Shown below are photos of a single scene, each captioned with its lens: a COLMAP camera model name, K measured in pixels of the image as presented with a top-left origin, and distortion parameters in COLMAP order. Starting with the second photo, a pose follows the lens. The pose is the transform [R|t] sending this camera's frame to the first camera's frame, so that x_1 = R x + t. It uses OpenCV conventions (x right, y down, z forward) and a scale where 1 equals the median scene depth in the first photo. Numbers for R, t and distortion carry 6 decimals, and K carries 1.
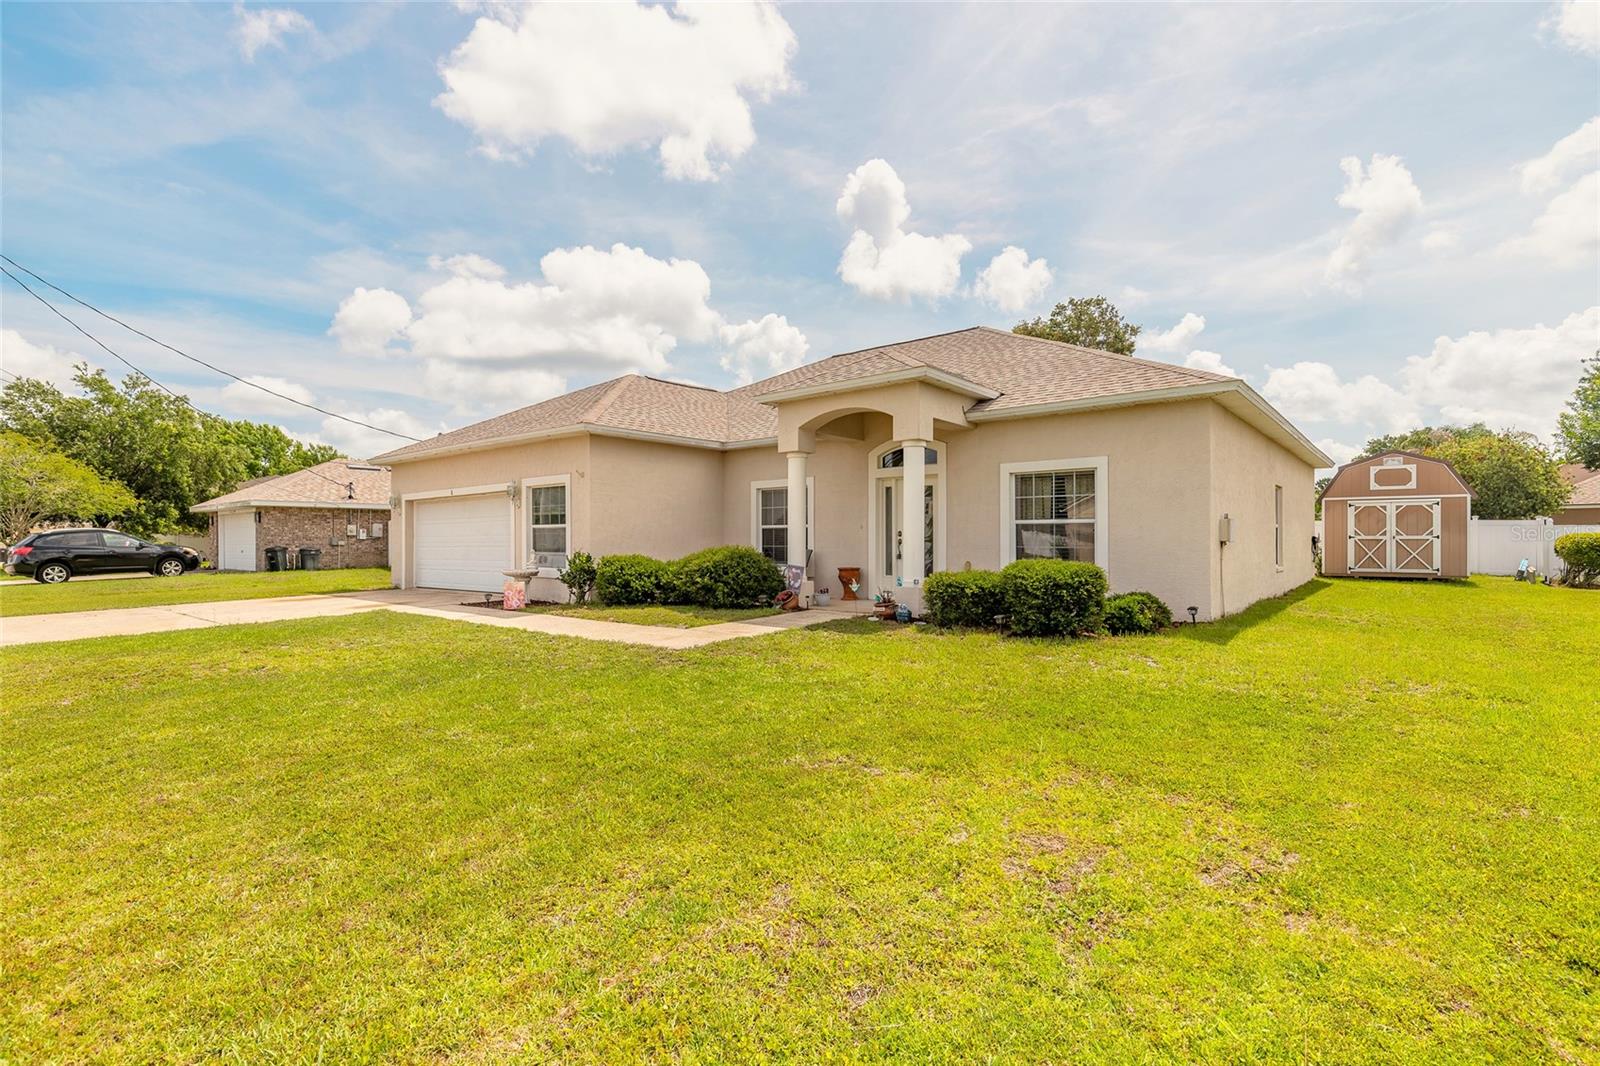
lens RADIAL K [[779.5, 0, 797.9], [0, 779.5, 537.4], [0, 0, 1]] dist [0.045856, 0.000608]
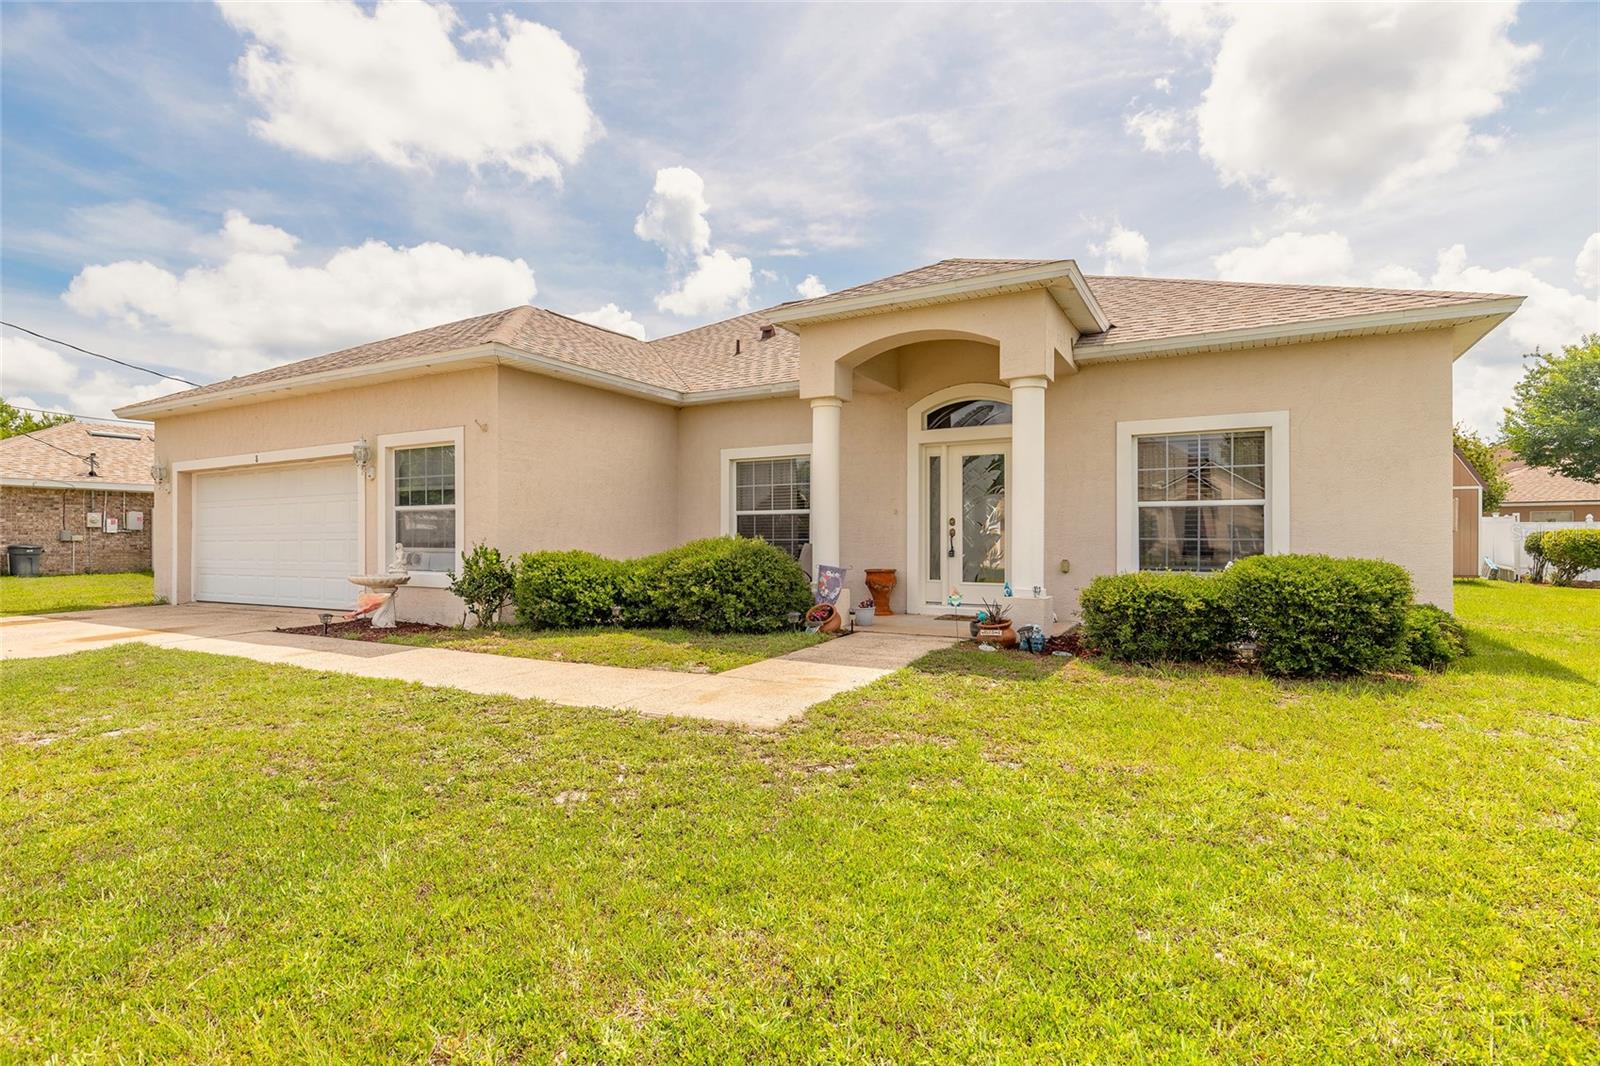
lens RADIAL K [[807.7, 0, 799.5], [0, 807.7, 535.6], [0, 0, 1]] dist [0.019880, -0.000919]
pose [[0.982417, 0.002971, 0.186676, -0.144121], [-0.002411, 0.999992, -0.003228, 0.010745], [-0.186684, 0.002721, 0.982416, 0.291649]]
